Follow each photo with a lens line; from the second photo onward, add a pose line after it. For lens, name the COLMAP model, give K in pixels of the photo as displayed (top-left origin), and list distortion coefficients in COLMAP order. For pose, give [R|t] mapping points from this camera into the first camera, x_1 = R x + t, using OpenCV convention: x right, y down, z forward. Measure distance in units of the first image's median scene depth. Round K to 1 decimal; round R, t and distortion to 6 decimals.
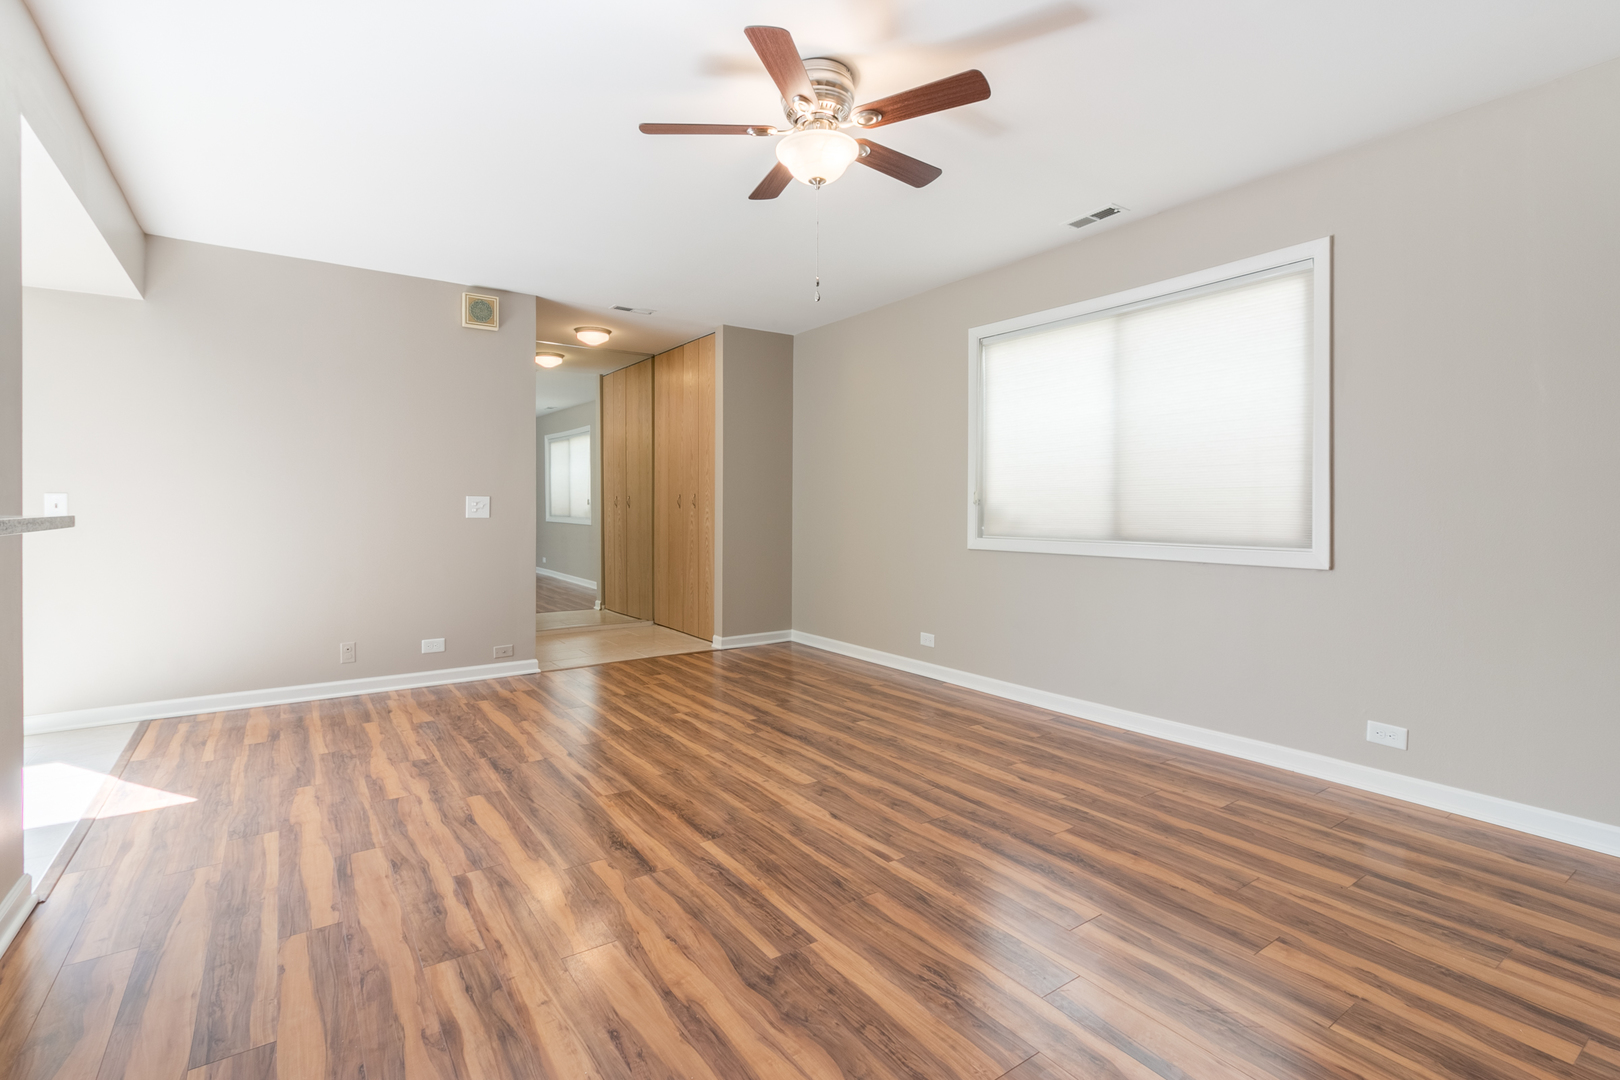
lens RADIAL K [[749.1, 0, 841.7], [0, 749.1, 515.3], [0, 0, 1]] dist [-0.000974, -0.001290]
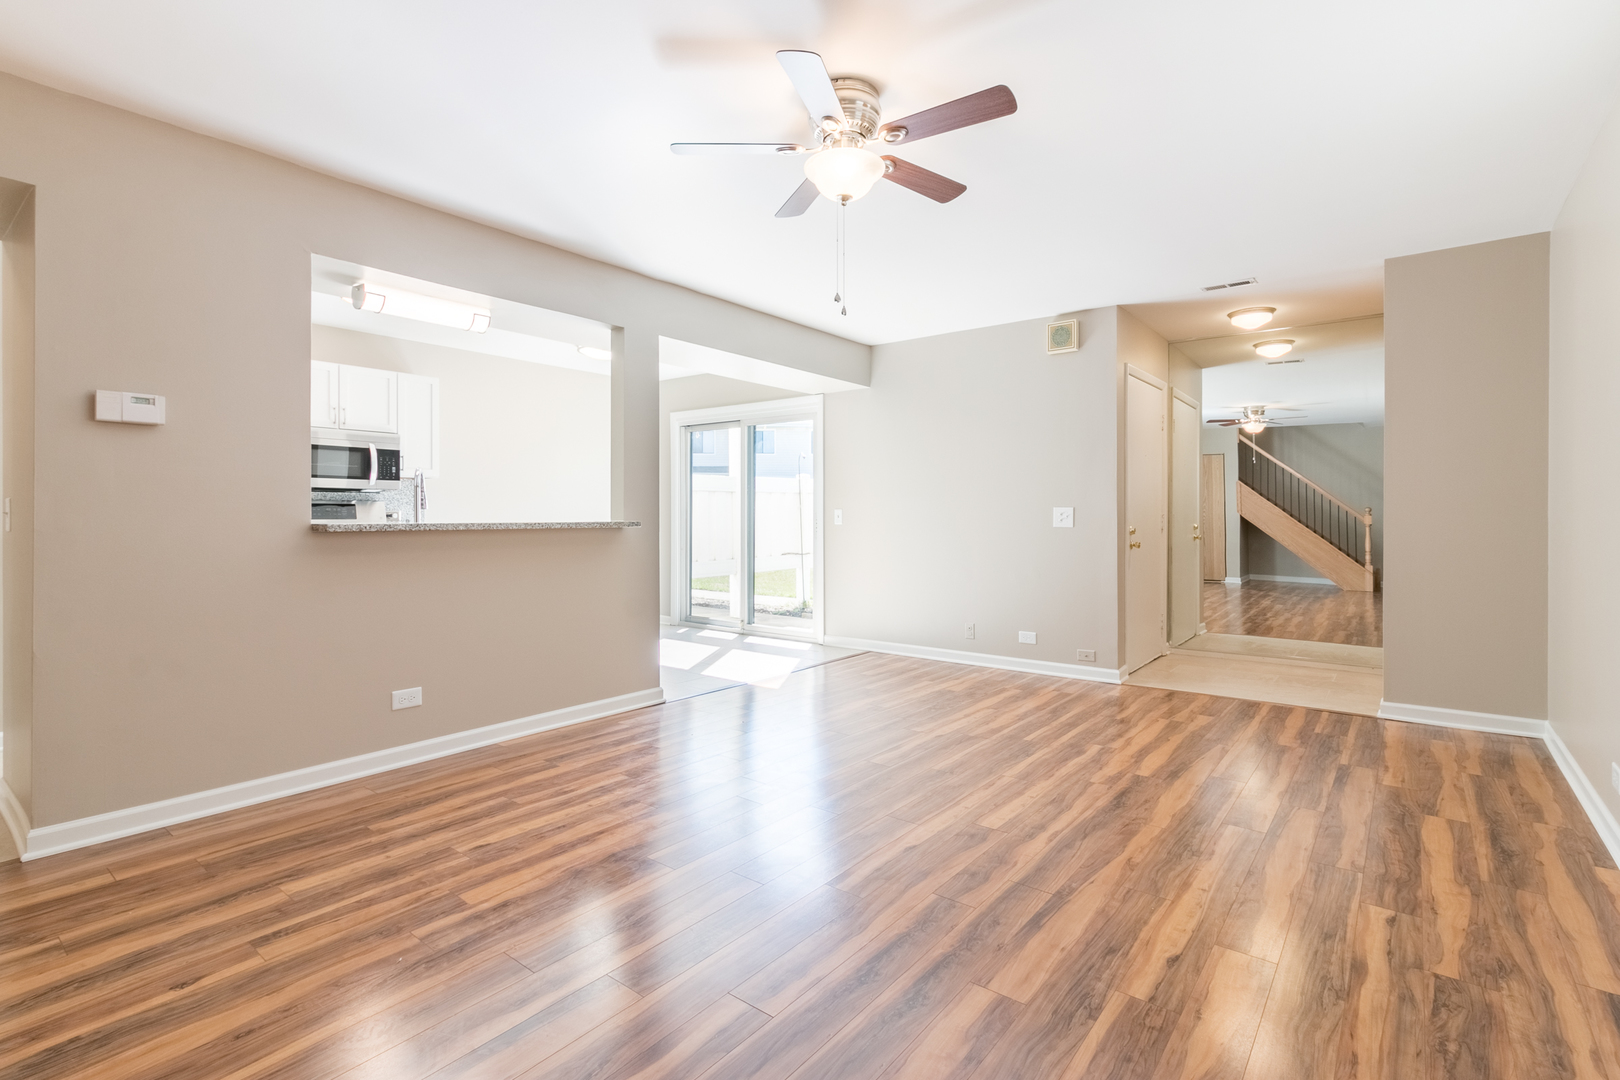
lens RADIAL K [[777.8, 0, 806.6], [0, 777.8, 523.4], [0, 0, 1]] dist [0.003195, -0.002135]
pose [[0.263946, 0.008567, -0.964499, 0.731682], [-0.010162, 0.999930, 0.006101, -0.007625], [0.964484, 0.008191, 0.264015, 0.502746]]
